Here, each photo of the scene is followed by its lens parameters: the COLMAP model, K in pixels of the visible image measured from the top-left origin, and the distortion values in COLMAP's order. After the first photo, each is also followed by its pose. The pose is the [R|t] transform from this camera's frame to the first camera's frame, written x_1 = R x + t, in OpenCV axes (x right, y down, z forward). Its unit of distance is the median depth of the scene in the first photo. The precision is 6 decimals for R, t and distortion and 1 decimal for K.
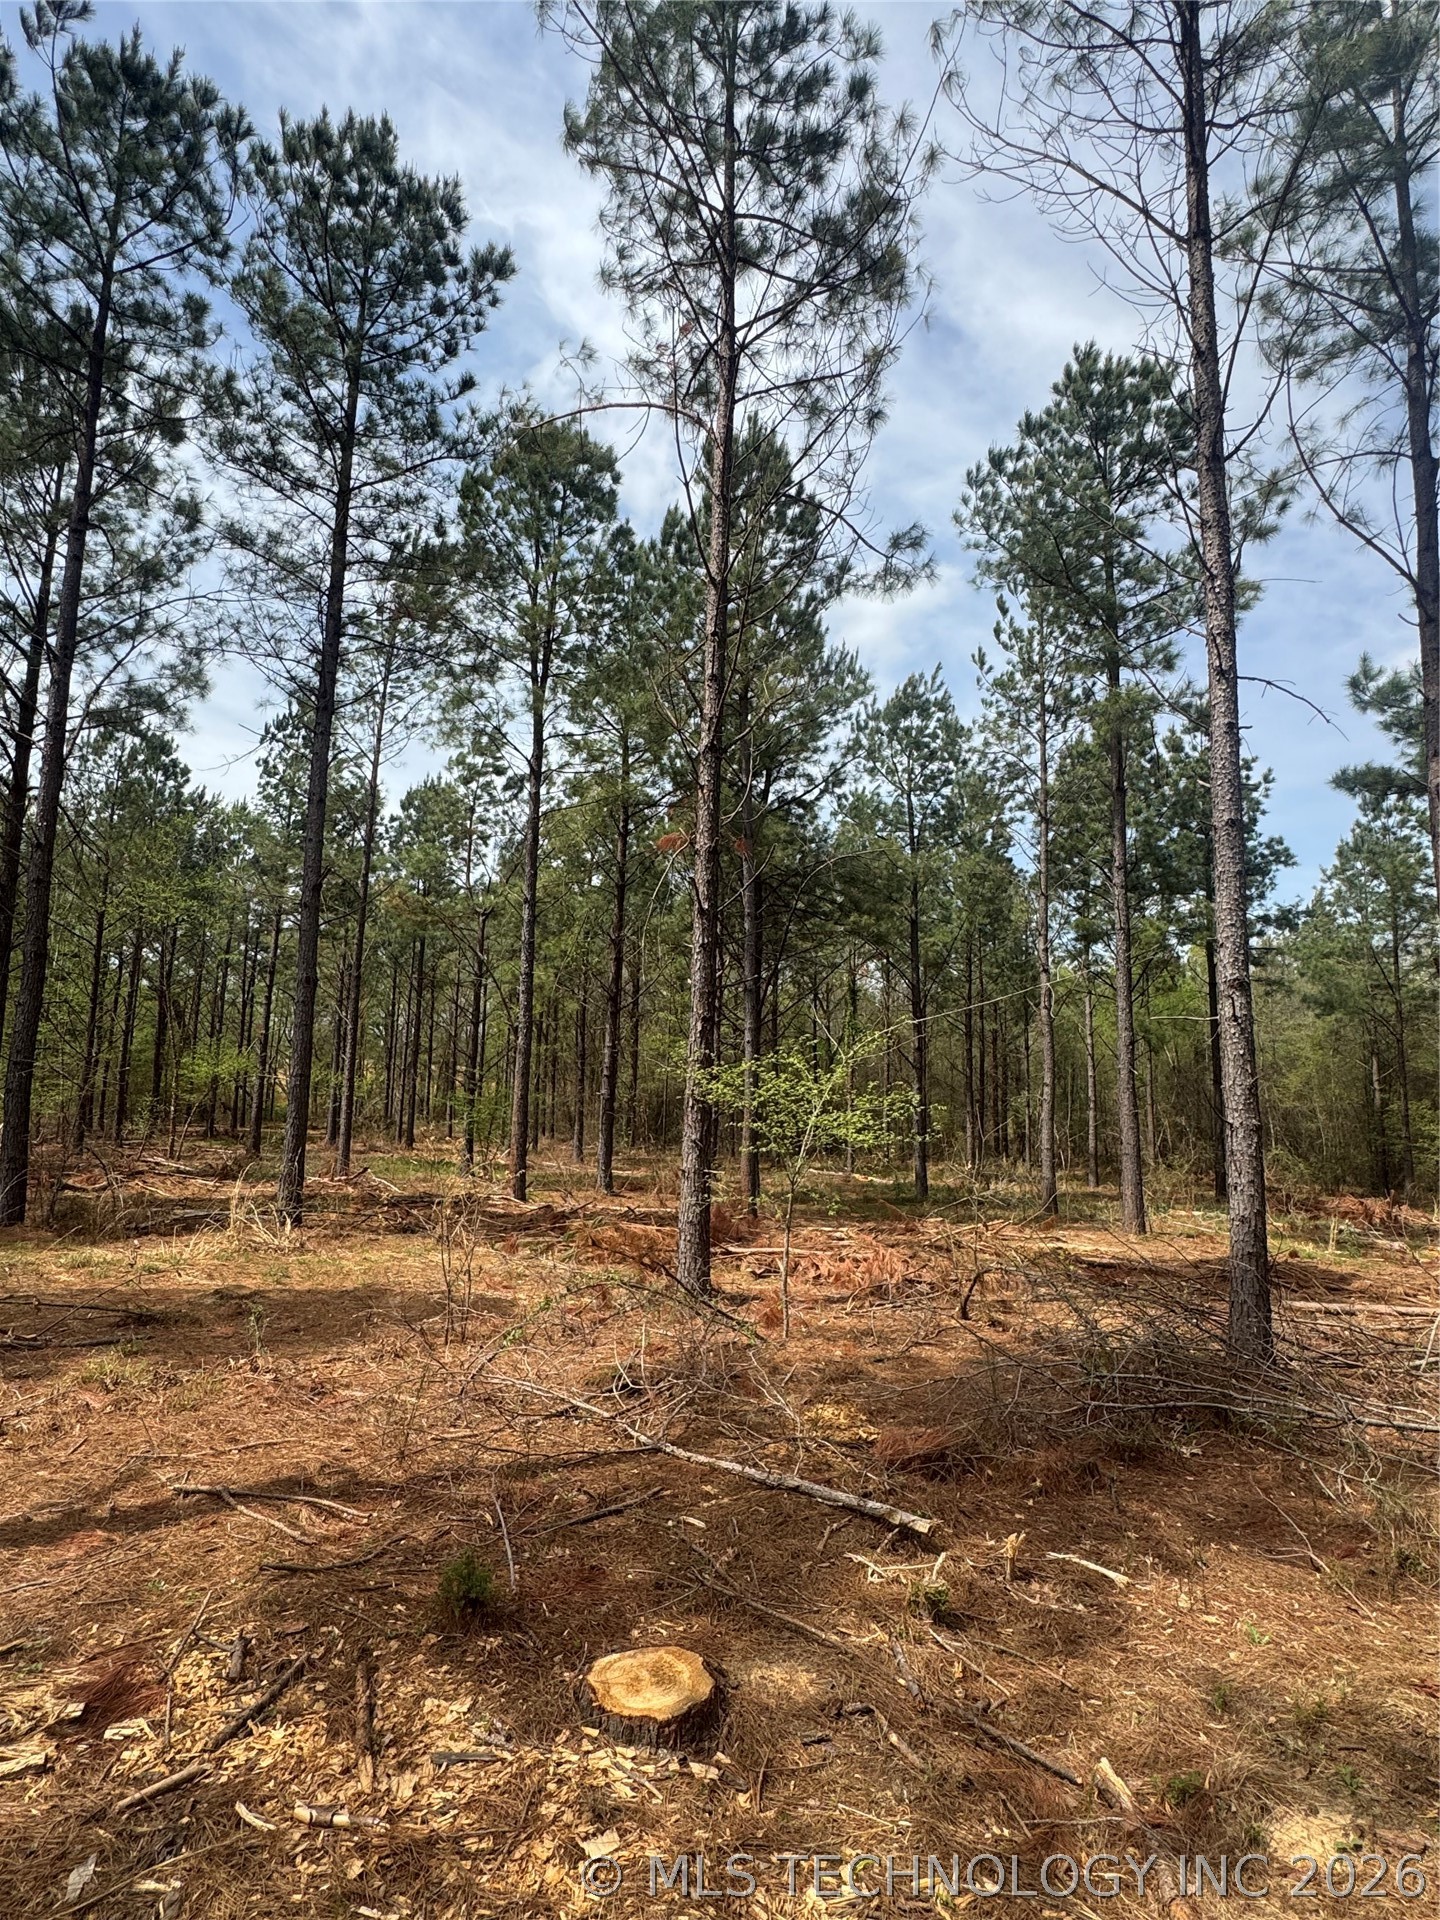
lens RADIAL K [[996.5, 0, 721.4], [0, 996.5, 960.0], [0, 0, 1]] dist [0.016522, -0.002897]
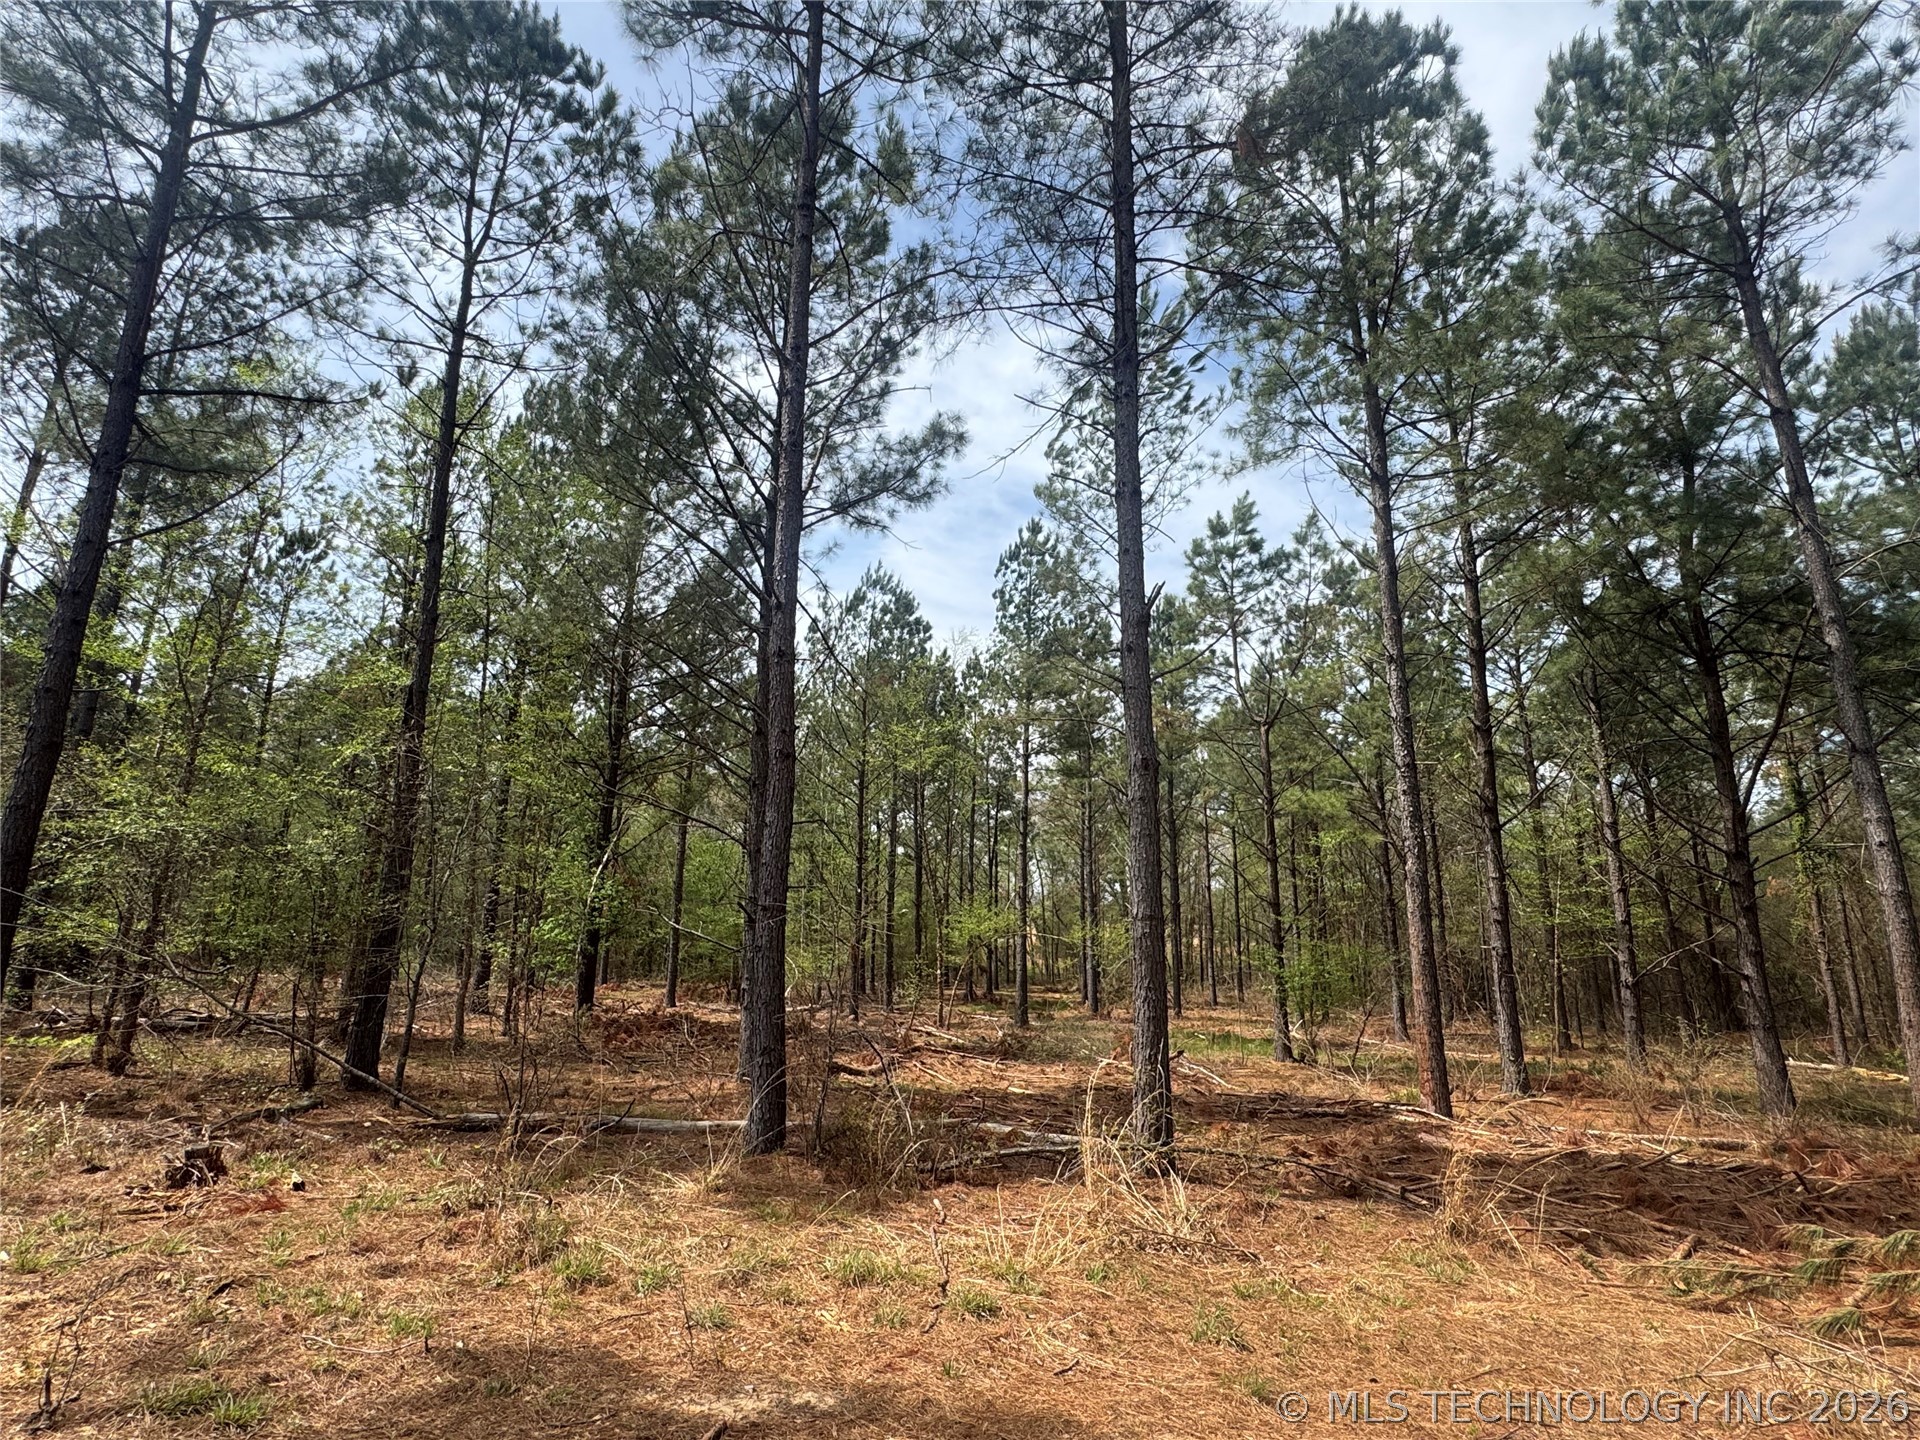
lens RADIAL K [[996.5, 0, 960.0], [0, 996.5, 723.0], [0, 0, 1]] dist [0.016522, -0.002897]
pose [[0.894003, -0.106601, -0.435195, -0.097540], [0.063628, 0.991647, -0.112194, 0.023954], [0.443520, 0.072611, 0.893318, 0.157575]]
